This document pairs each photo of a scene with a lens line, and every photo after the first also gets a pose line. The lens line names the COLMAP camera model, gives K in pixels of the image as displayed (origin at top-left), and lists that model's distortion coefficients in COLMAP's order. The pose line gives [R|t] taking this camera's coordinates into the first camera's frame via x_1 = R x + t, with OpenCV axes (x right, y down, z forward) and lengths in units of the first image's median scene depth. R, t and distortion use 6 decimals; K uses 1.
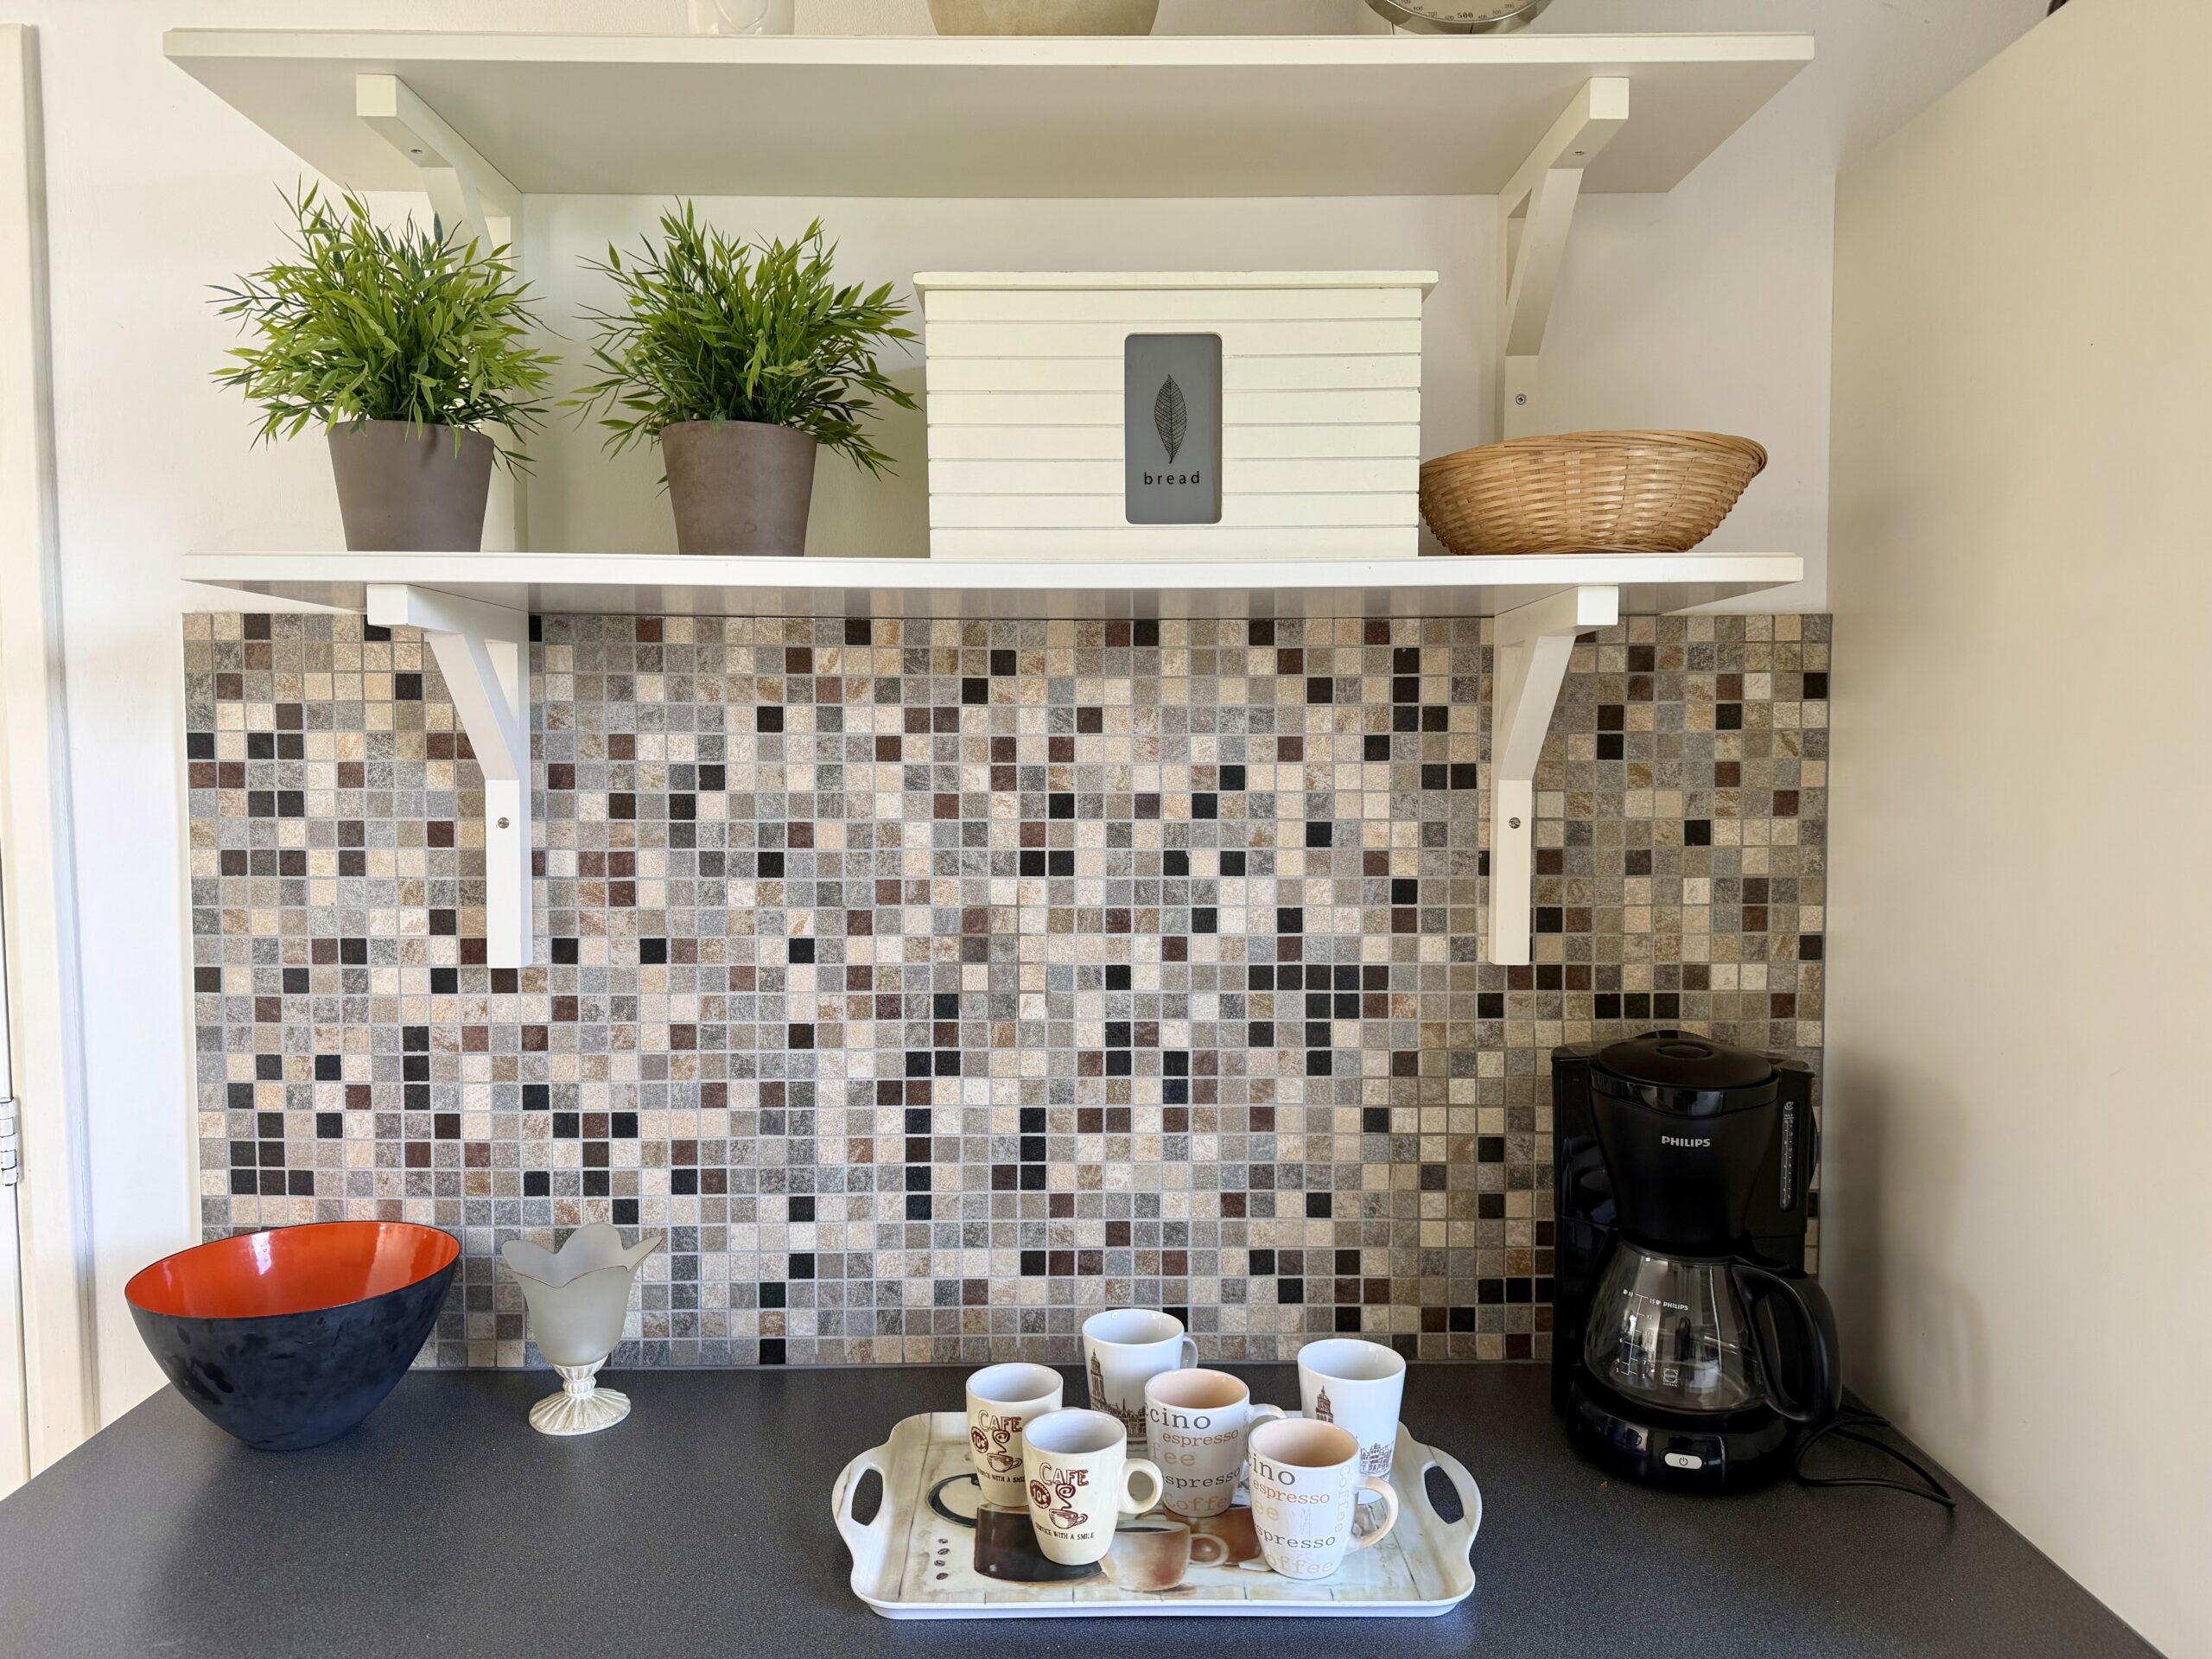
lens RADIAL K [[1547.4, 0, 1117.8], [0, 1547.4, 828.9], [0, 0, 1]] dist [0.081145, -0.101334]
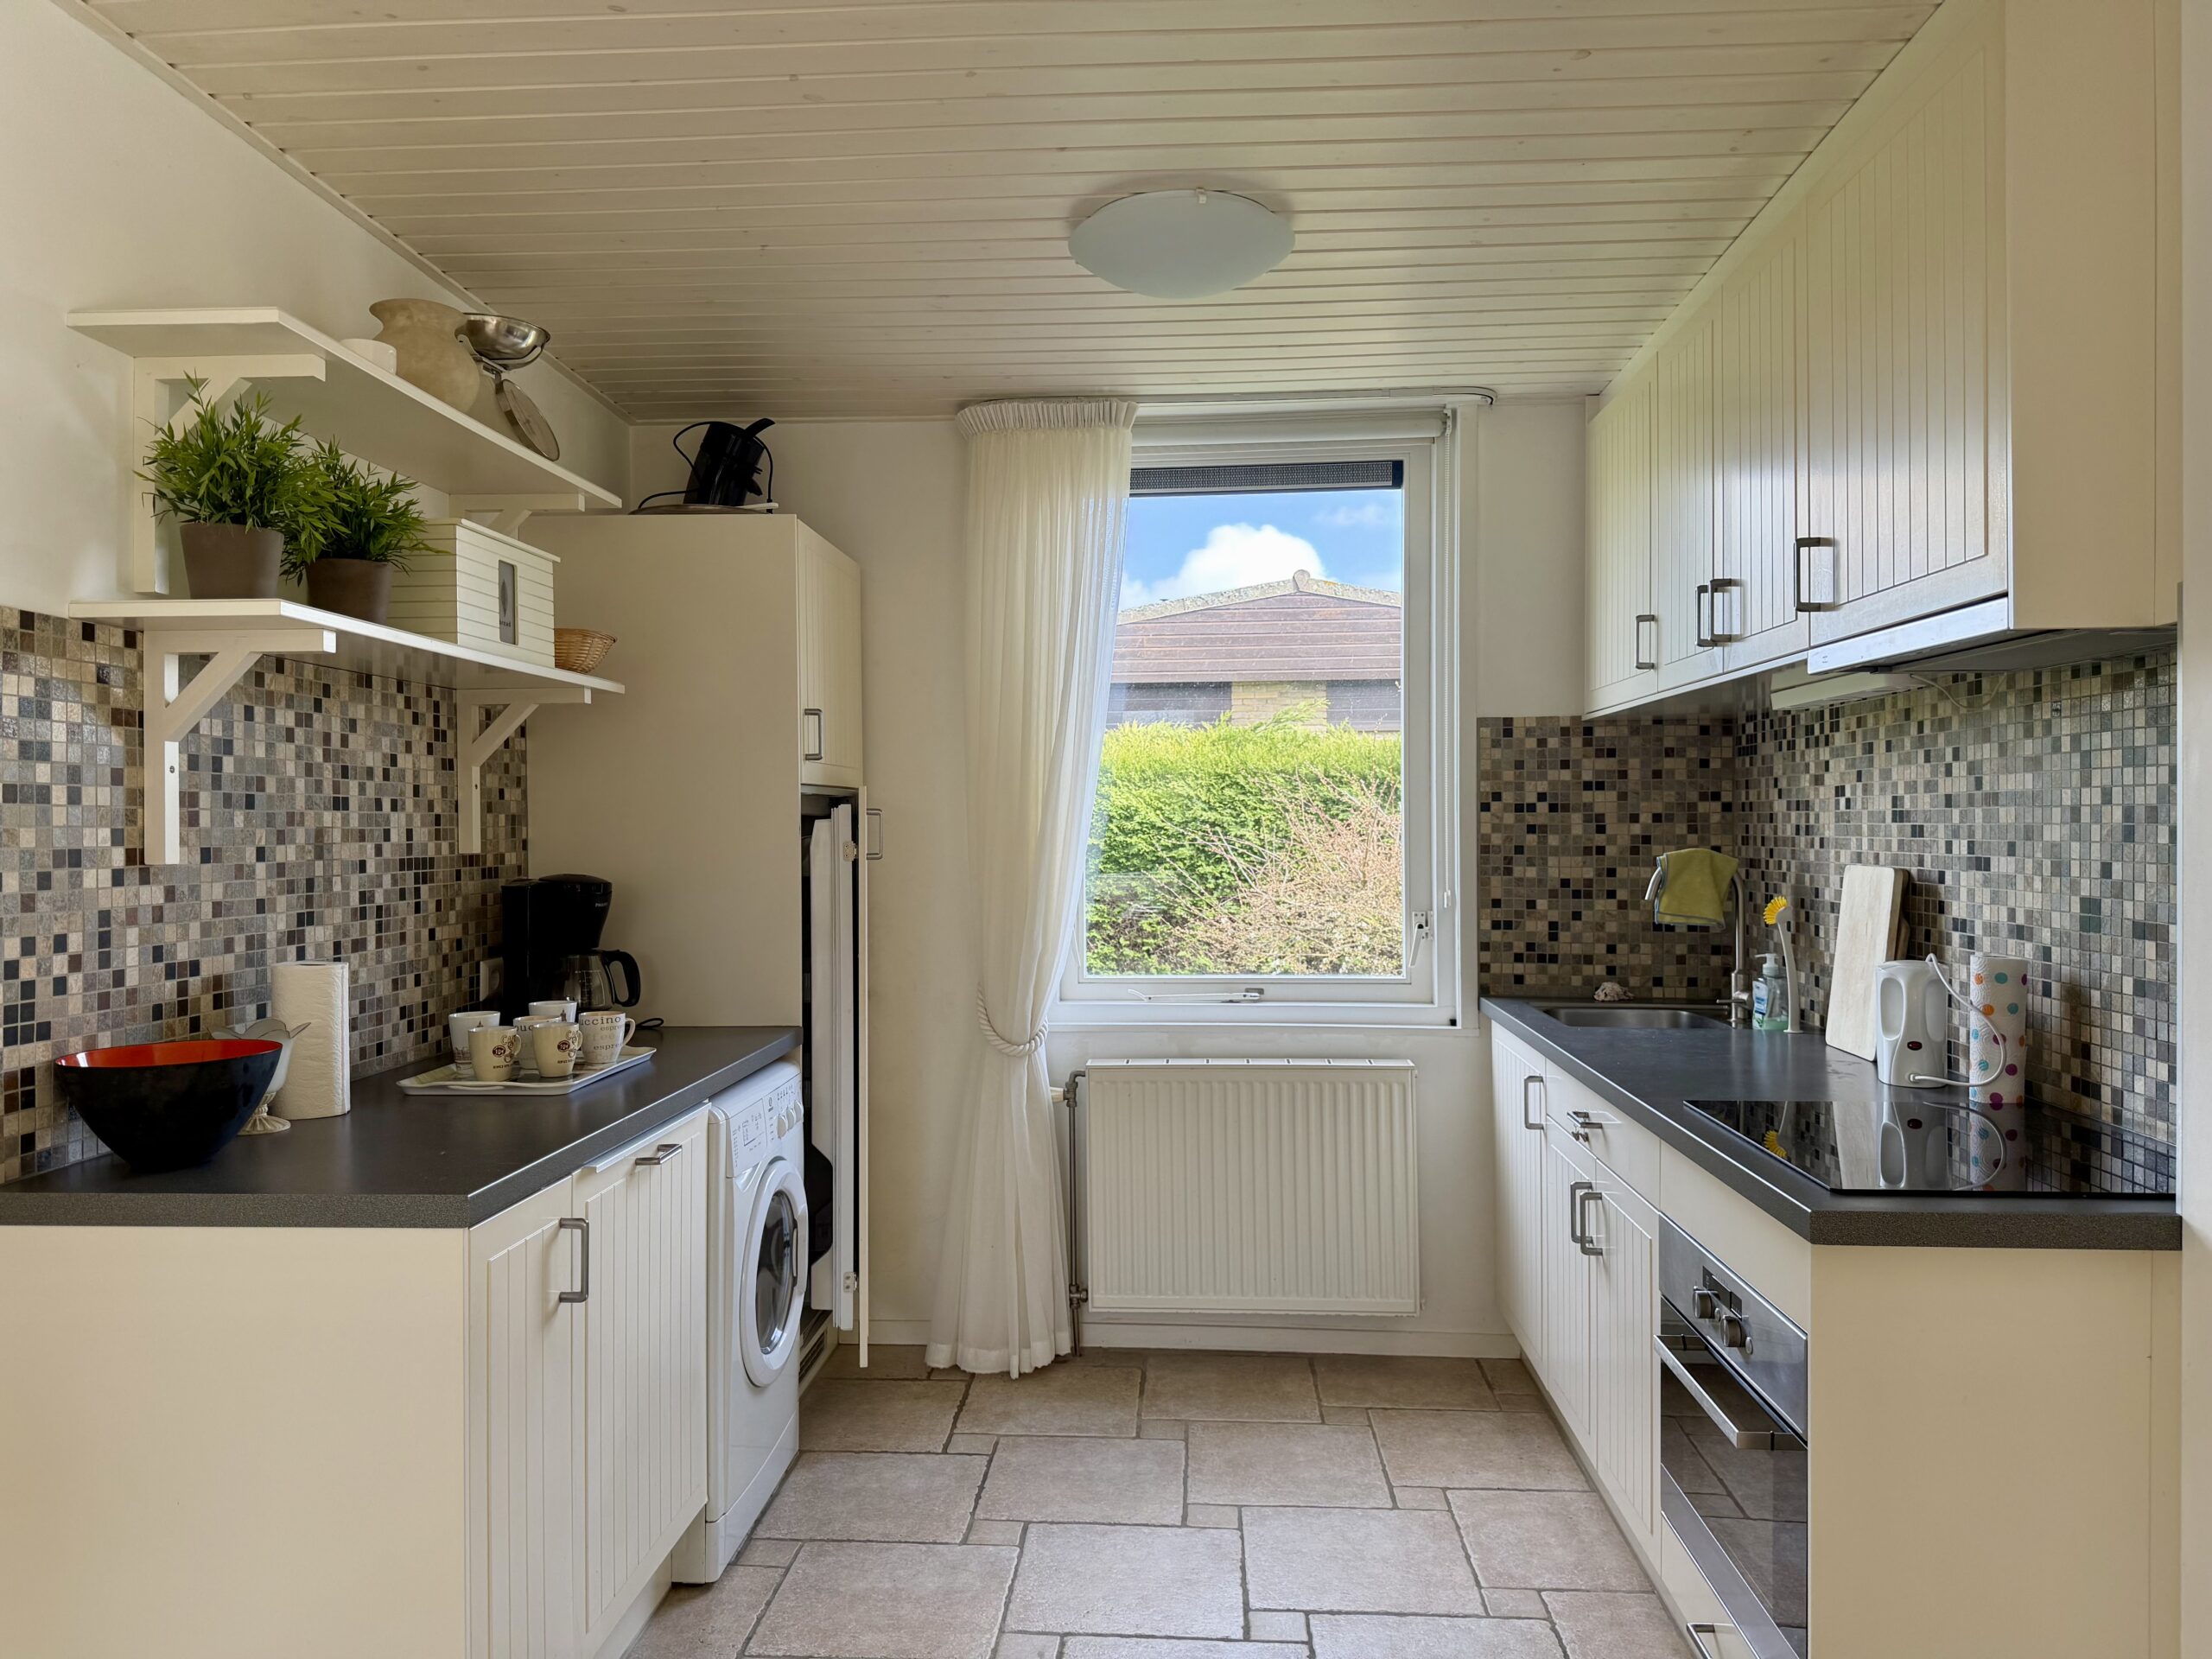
lens RADIAL K [[1547.4, 0, 1101.6], [0, 1547.4, 831.8], [0, 0, 1]] dist [0.081145, -0.101334]
pose [[0.082250, -0.004927, 0.996600, -1.799484], [0.055004, 0.998486, 0.000397, 0.103473], [-0.995093, 0.054784, 0.082396, -0.031479]]
